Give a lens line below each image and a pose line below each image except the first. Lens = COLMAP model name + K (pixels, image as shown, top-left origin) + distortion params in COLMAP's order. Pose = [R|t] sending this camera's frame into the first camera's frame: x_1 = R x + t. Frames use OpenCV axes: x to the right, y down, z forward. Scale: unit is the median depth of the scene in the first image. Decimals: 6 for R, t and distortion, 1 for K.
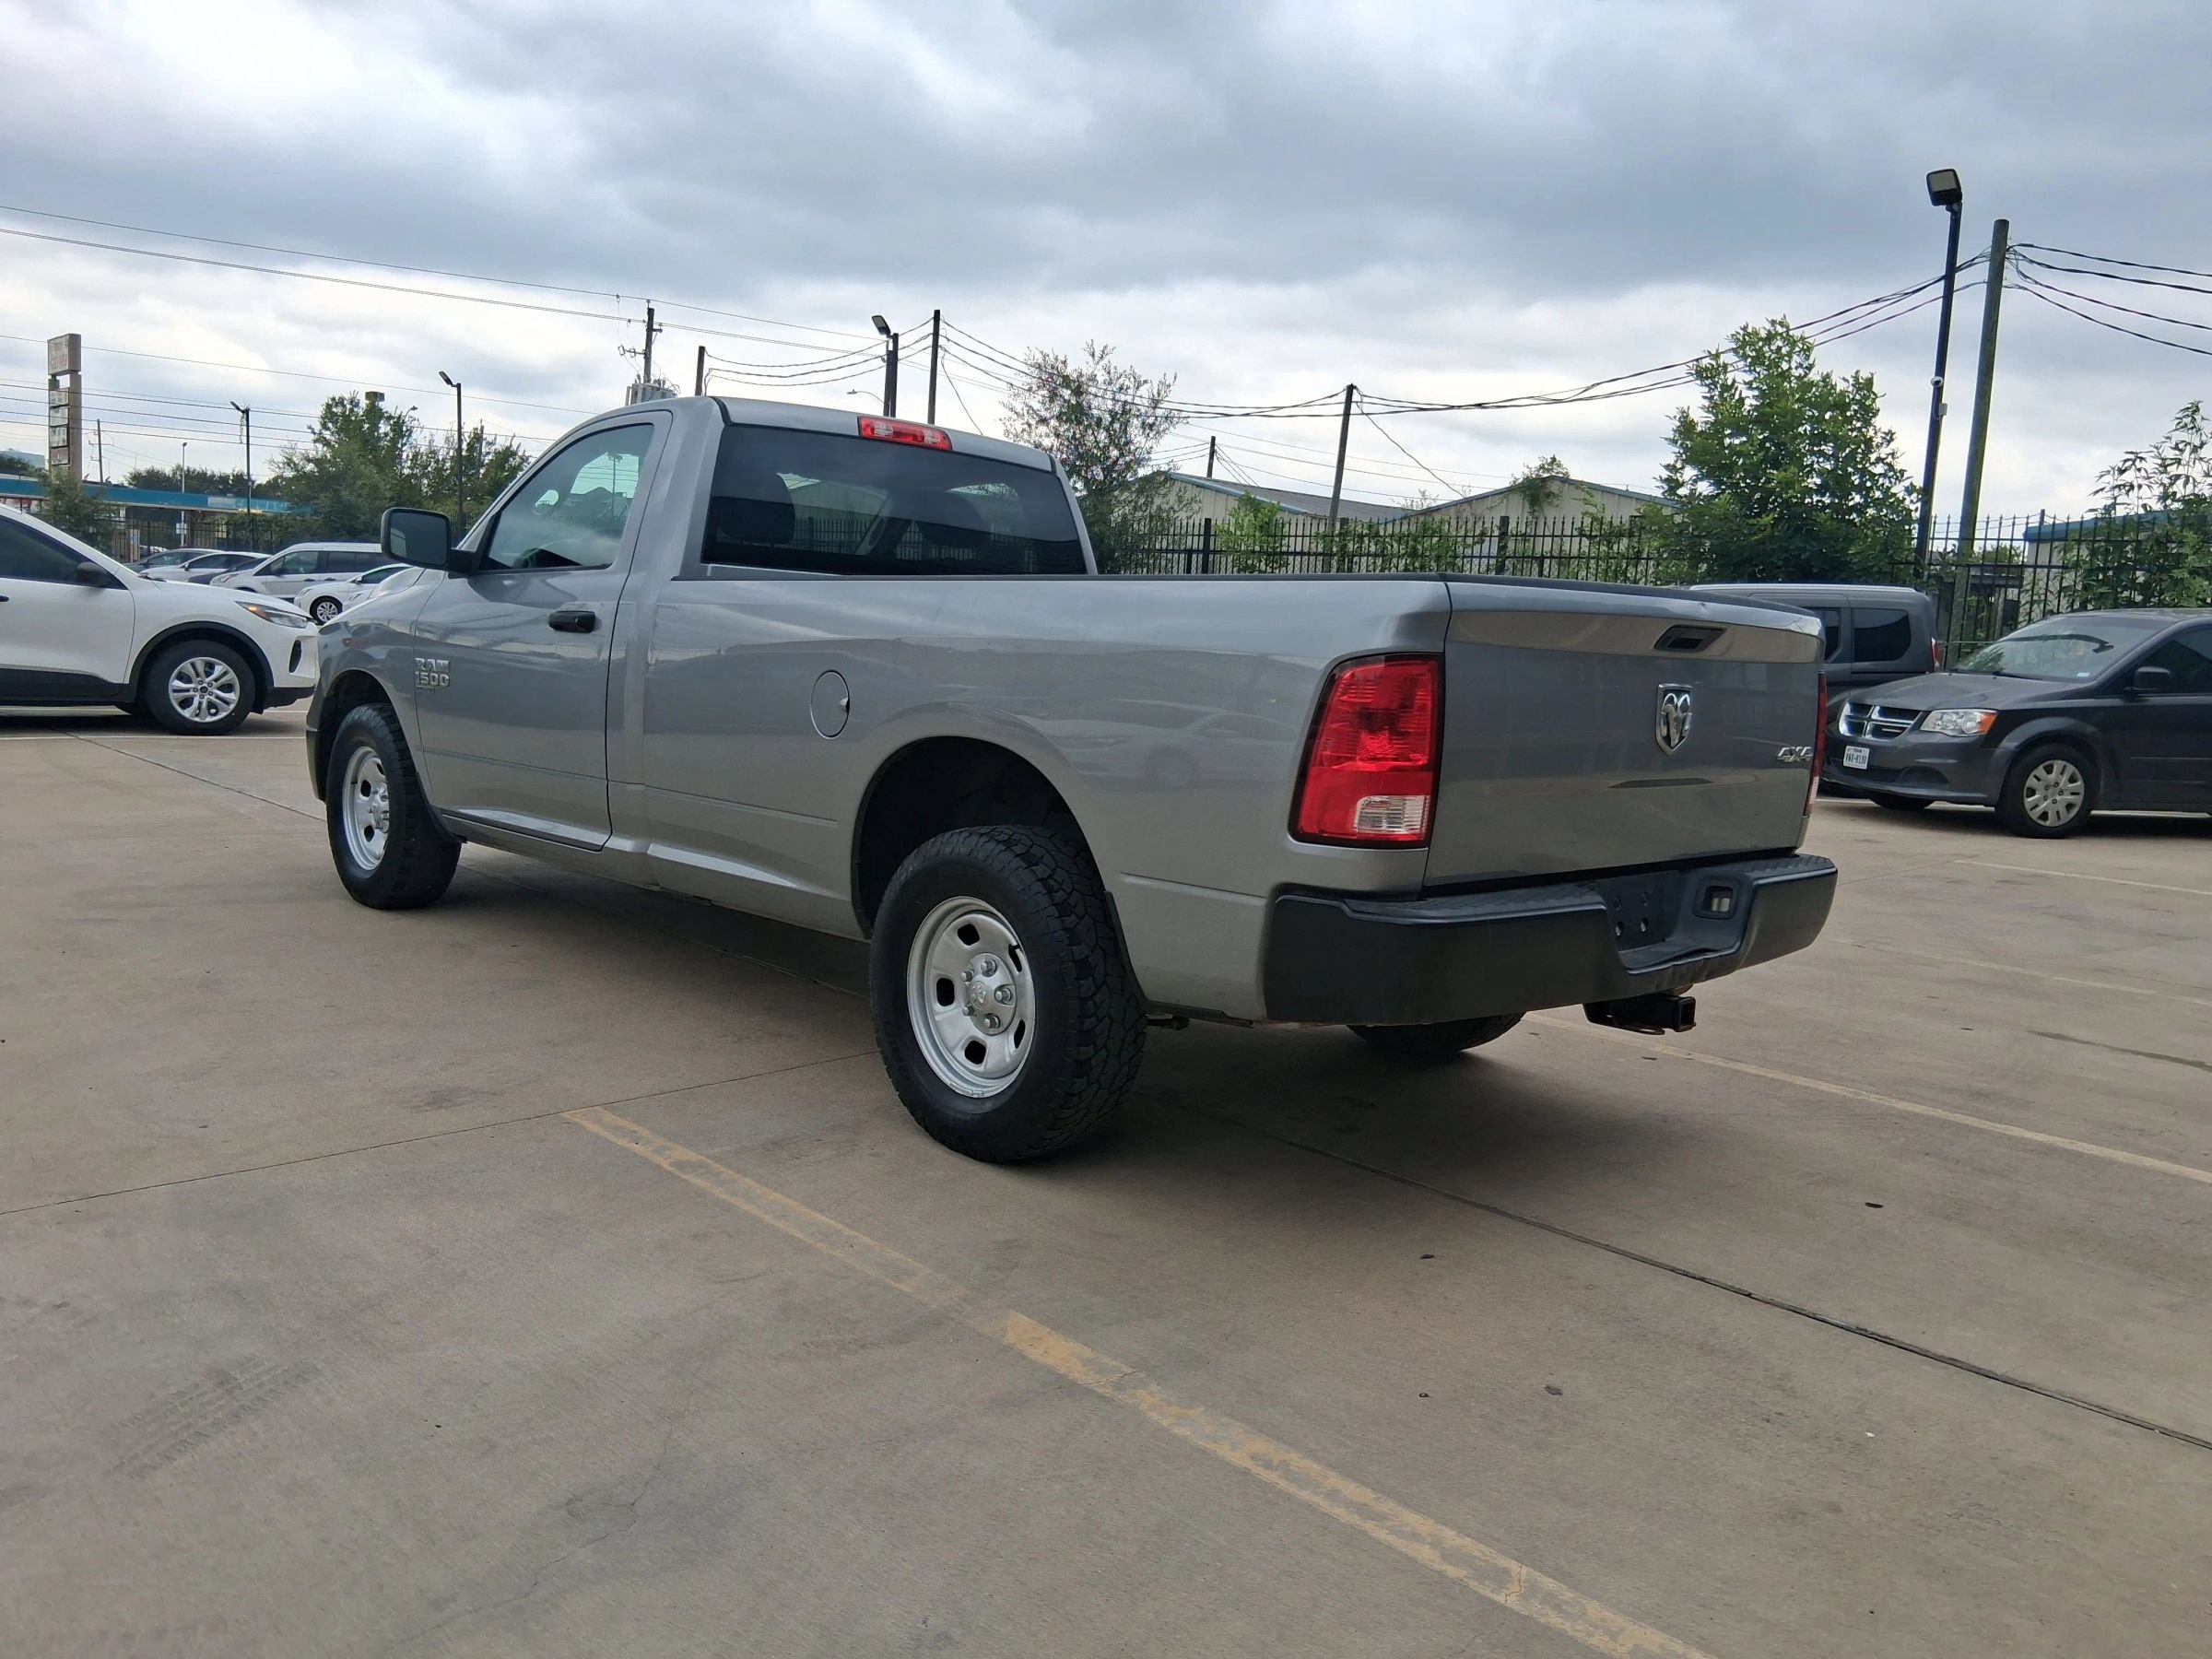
lens RADIAL K [[1662.8, 0, 1100.4], [0, 1662.8, 838.5], [0, 0, 1]] dist [0.080798, -0.138171]
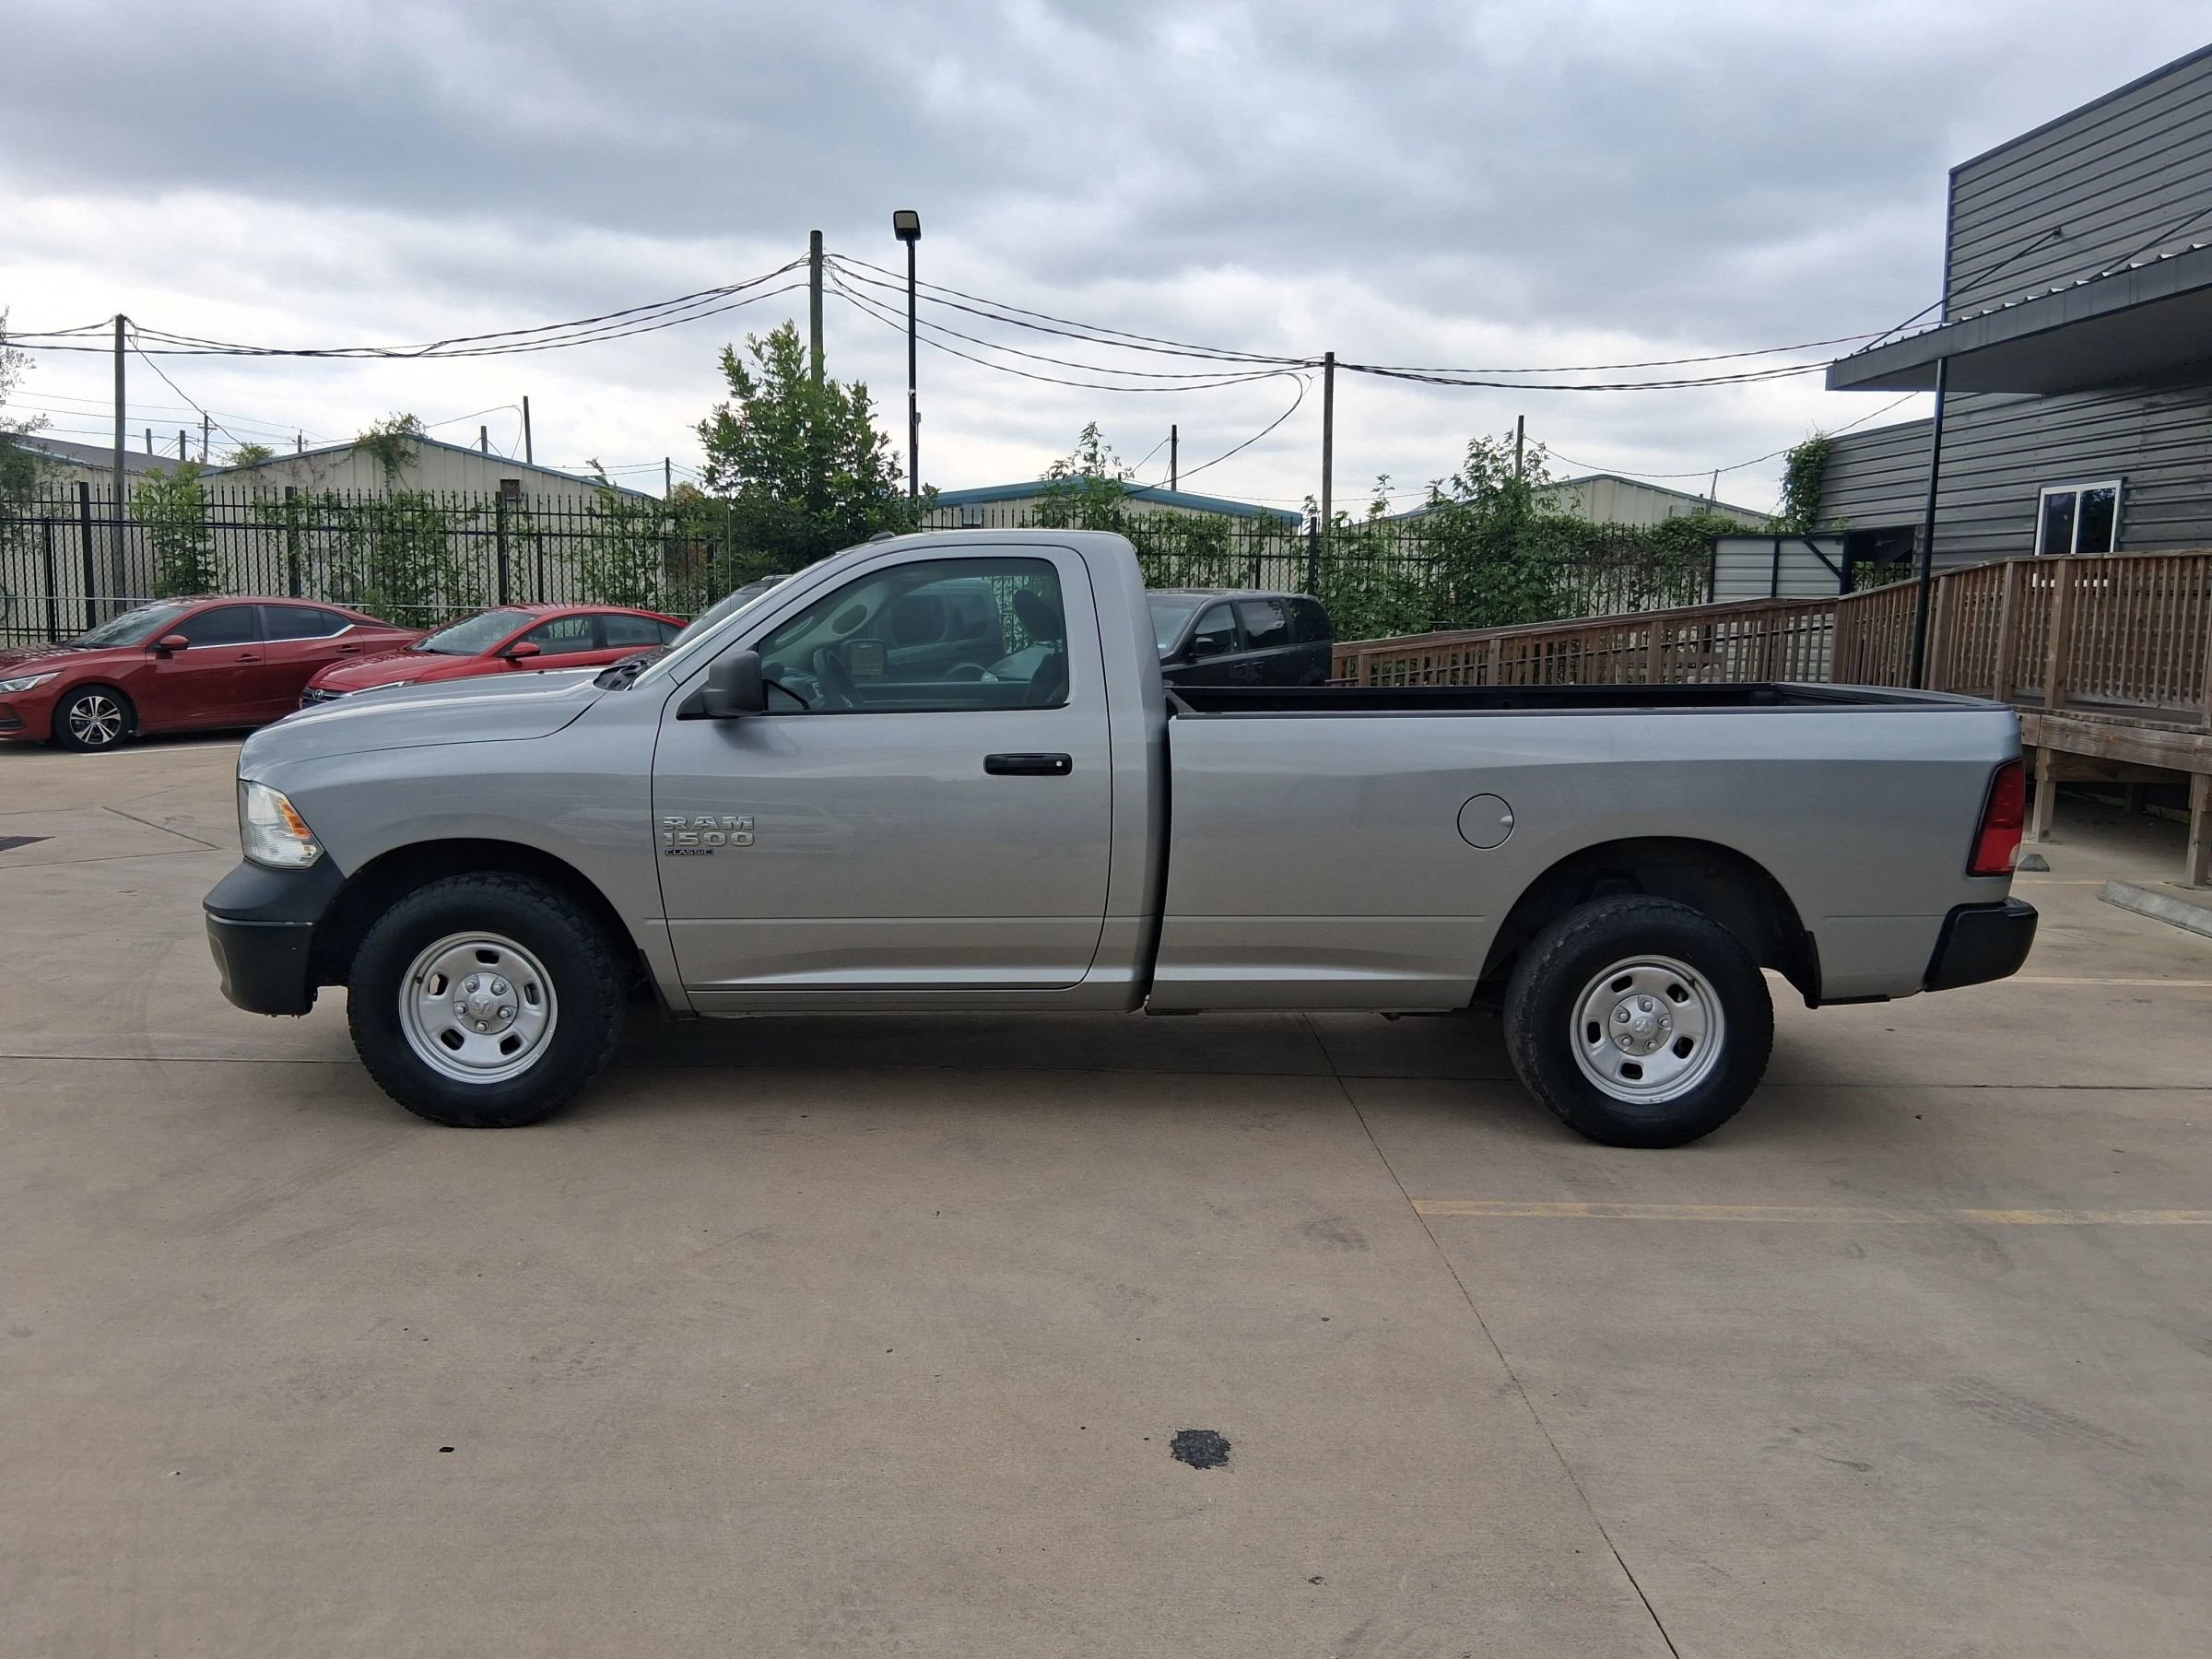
lens RADIAL K [[1662.8, 0, 1102.8], [0, 1662.8, 843.7], [0, 0, 1]] dist [0.080798, -0.138171]
pose [[0.684471, -0.144385, 0.714599, -1.177659], [0.111547, 0.989392, 0.093063, -0.201338], [-0.720455, 0.016012, 0.693316, 0.350044]]
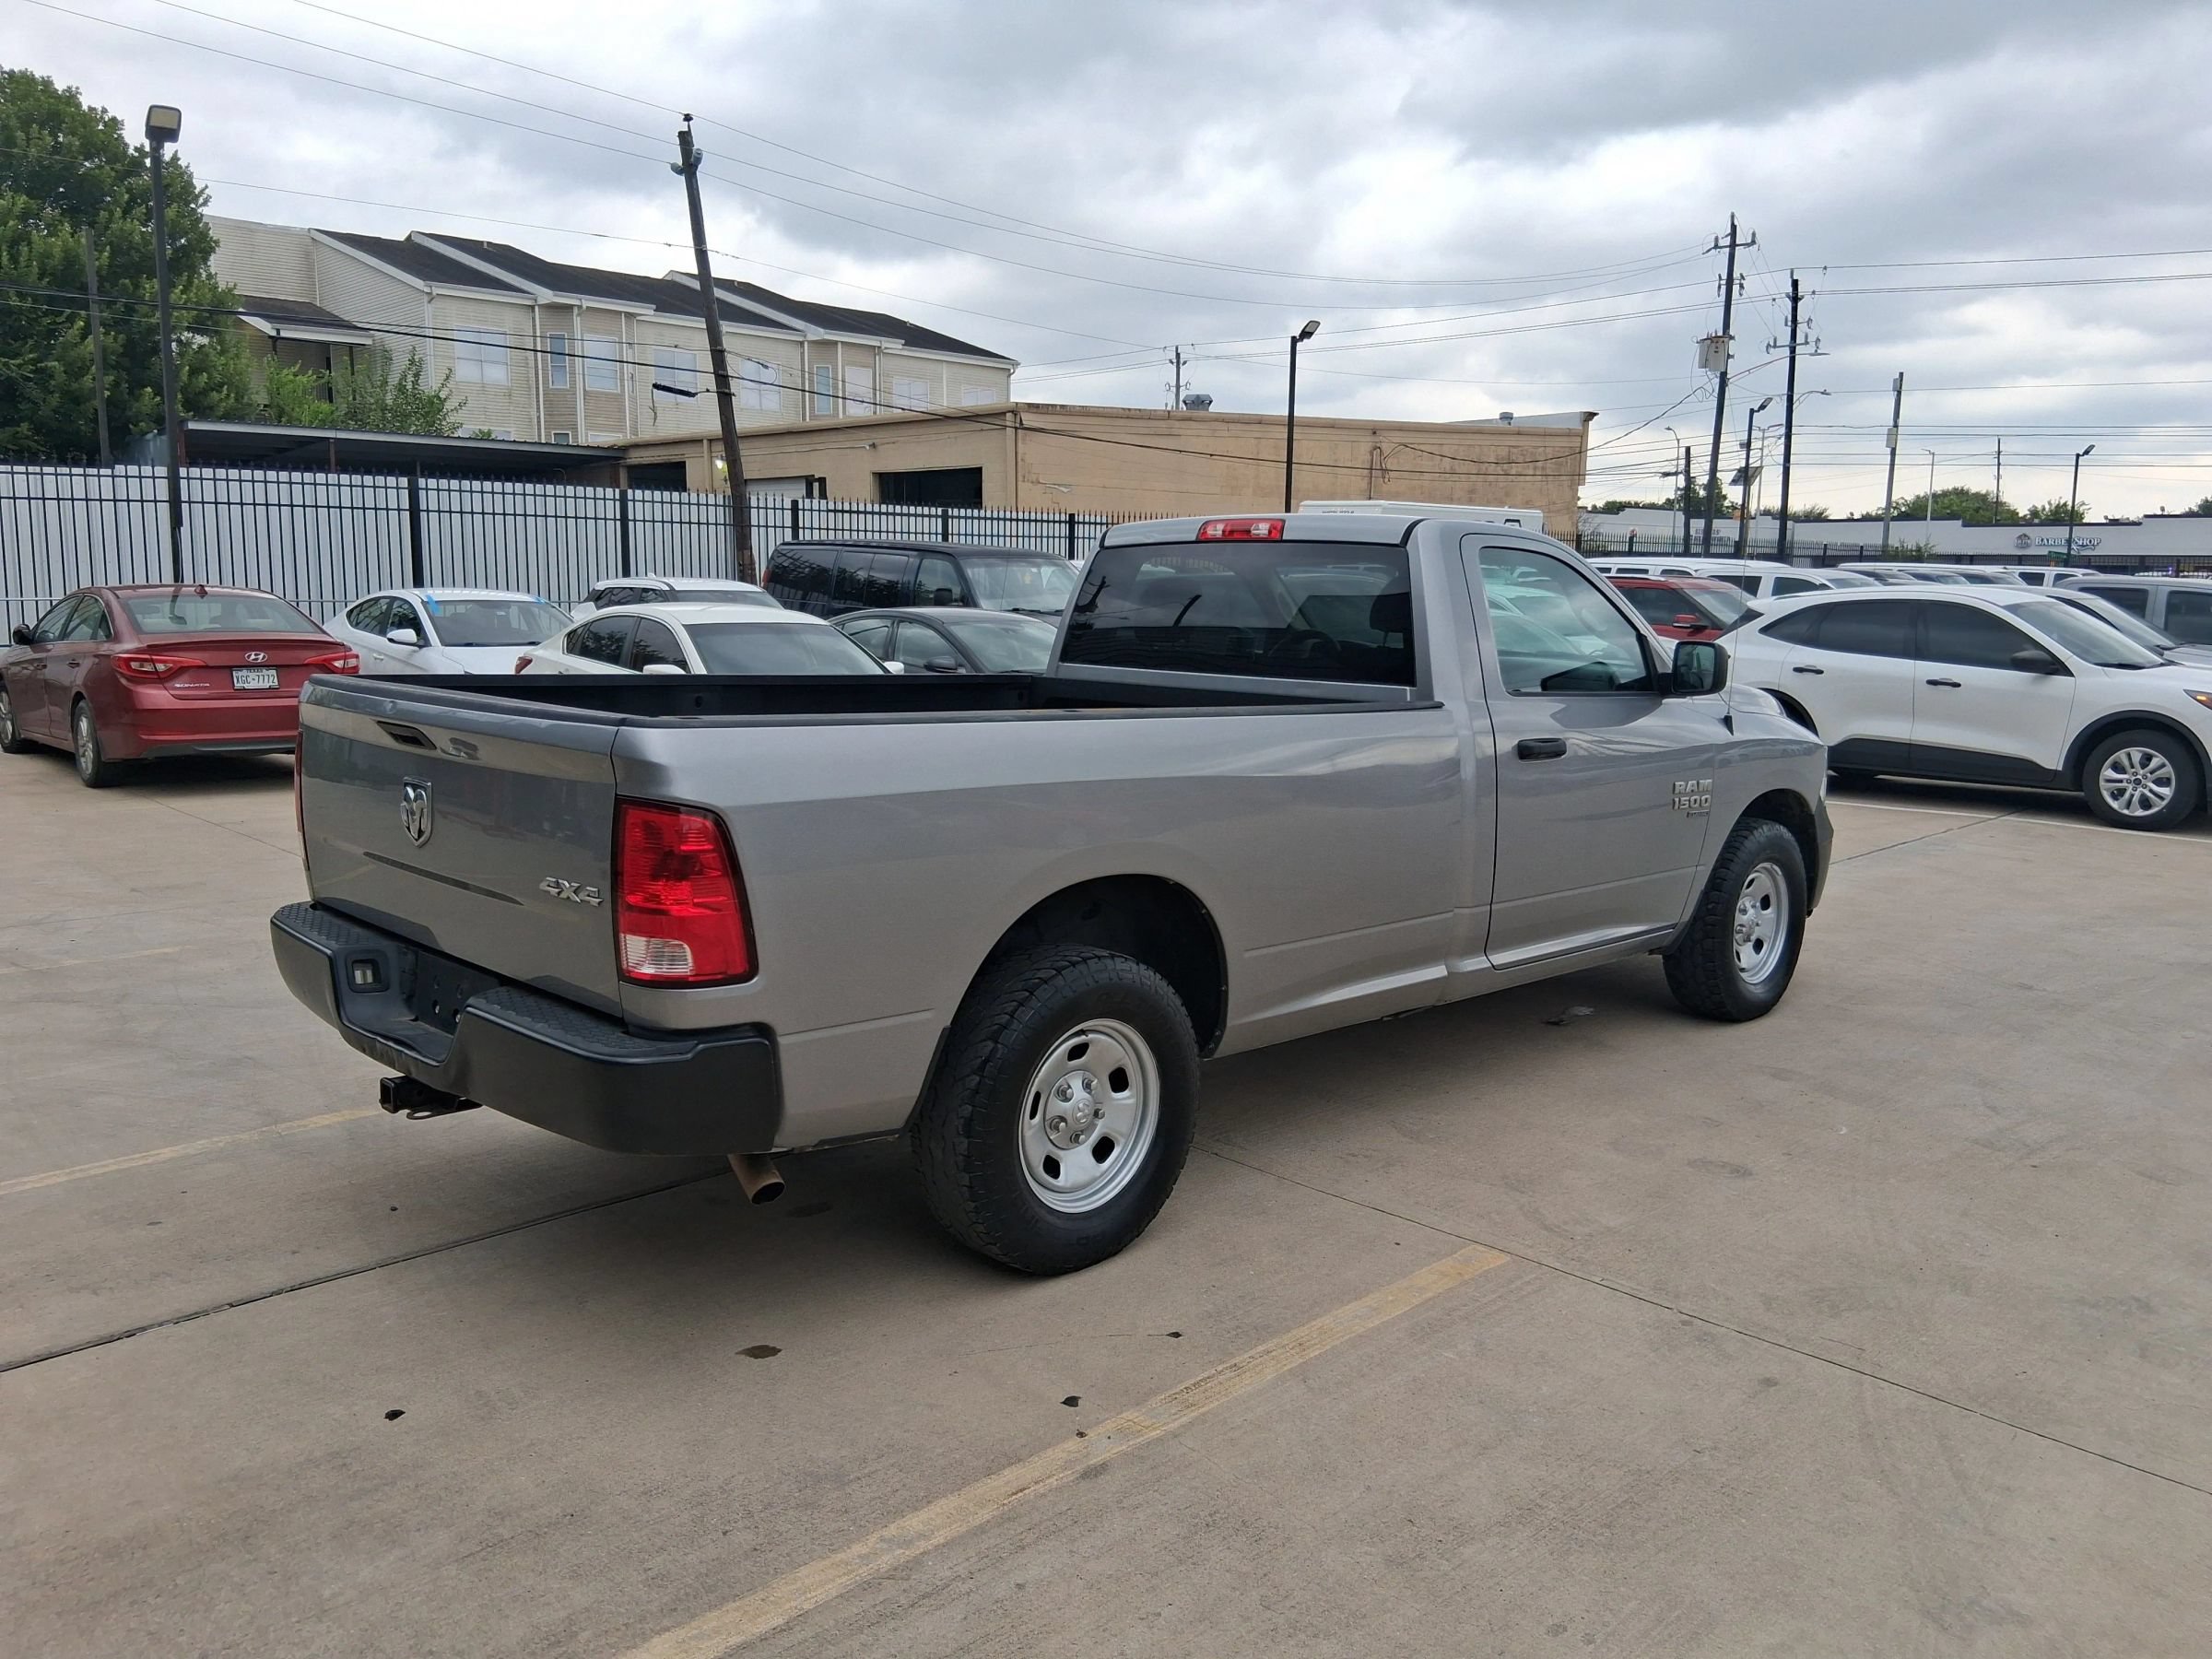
lens RADIAL K [[1662.8, 0, 1100.6], [0, 1662.8, 831.8], [0, 0, 1]] dist [0.080798, -0.138171]
pose [[0.006269, 0.088383, -0.996067, 1.160702], [-0.140021, 0.986351, 0.086639, -0.175118], [0.990129, 0.138927, 0.018559, 1.178507]]
